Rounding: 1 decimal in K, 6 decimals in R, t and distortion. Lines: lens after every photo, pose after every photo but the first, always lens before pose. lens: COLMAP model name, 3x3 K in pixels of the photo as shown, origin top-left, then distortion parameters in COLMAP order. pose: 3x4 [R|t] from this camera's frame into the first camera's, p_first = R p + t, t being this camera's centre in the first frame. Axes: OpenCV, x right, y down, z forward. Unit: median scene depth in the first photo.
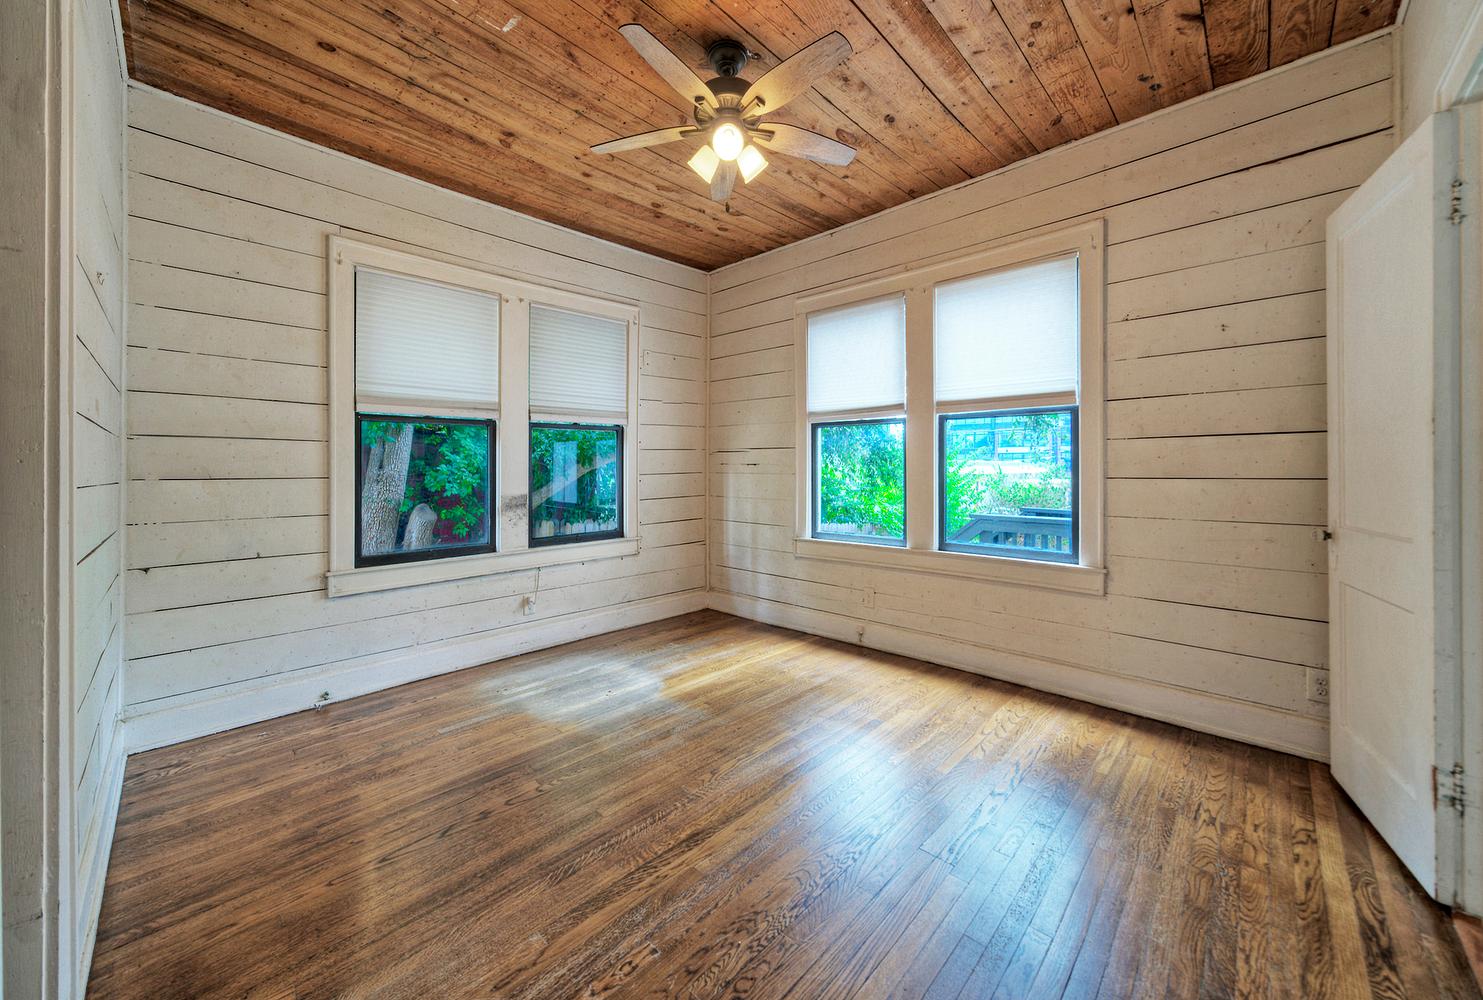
lens RADIAL K [[530.5, 0, 740.4], [0, 530.5, 466.8], [0, 0, 1]] dist [-0.019762, 0.000147]
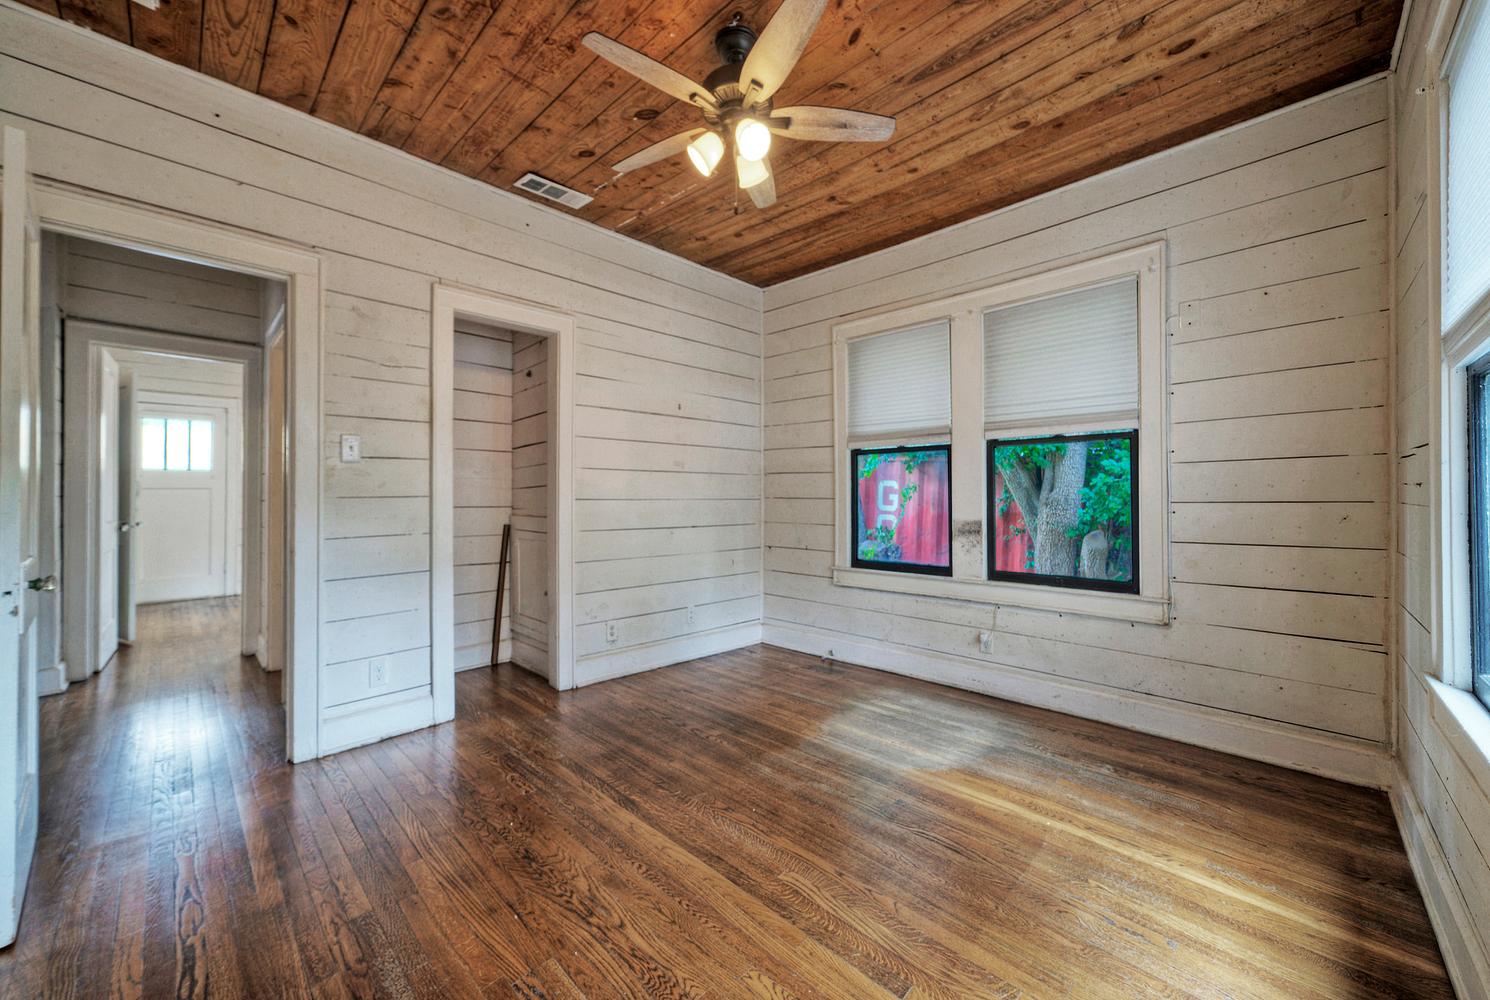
lens RADIAL K [[549.2, 0, 750.9], [0, 549.2, 489.4], [0, 0, 1]] dist [-0.020335, 0.000086]
pose [[0.020877, -0.007950, -0.999750, 0.666173], [0.005178, 0.999956, -0.007843, 0.004459], [0.999769, -0.005013, 0.020917, 0.720865]]
